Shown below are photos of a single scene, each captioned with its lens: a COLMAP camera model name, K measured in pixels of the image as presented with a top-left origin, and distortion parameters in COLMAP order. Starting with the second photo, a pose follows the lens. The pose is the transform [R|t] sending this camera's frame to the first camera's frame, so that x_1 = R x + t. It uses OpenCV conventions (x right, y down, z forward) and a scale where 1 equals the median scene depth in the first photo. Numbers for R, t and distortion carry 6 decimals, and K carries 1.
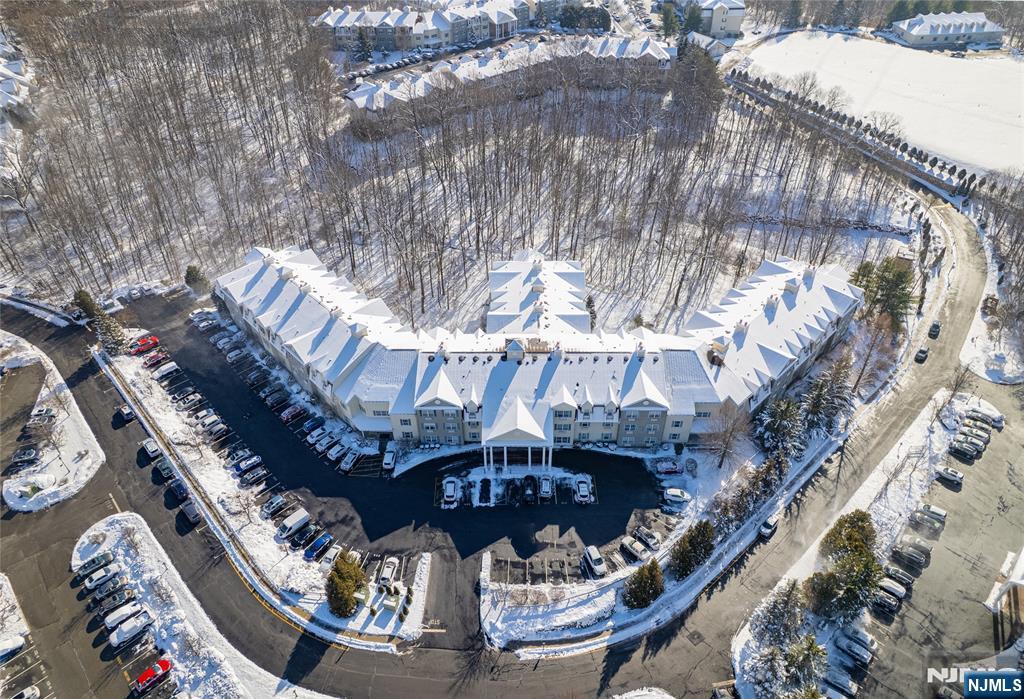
lens RADIAL K [[673.3, 0, 518.5], [0, 673.3, 378.1], [0, 0, 1]] dist [-0.041723, 0.002107]
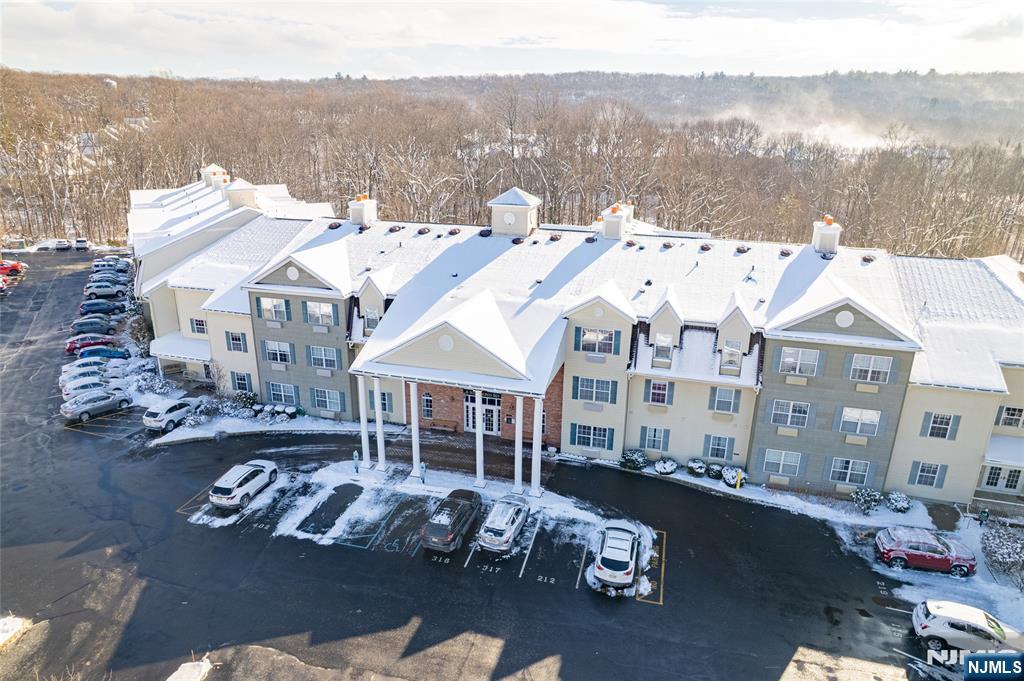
lens RADIAL K [[674.6, 0, 514.4], [0, 674.6, 345.3], [0, 0, 1]] dist [-0.077235, 0.072505]
pose [[0.964410, 0.108568, -0.241092, 0.111553], [-0.194653, 0.908624, -0.369477, 0.198659], [0.178949, 0.403256, 0.897419, 0.674047]]
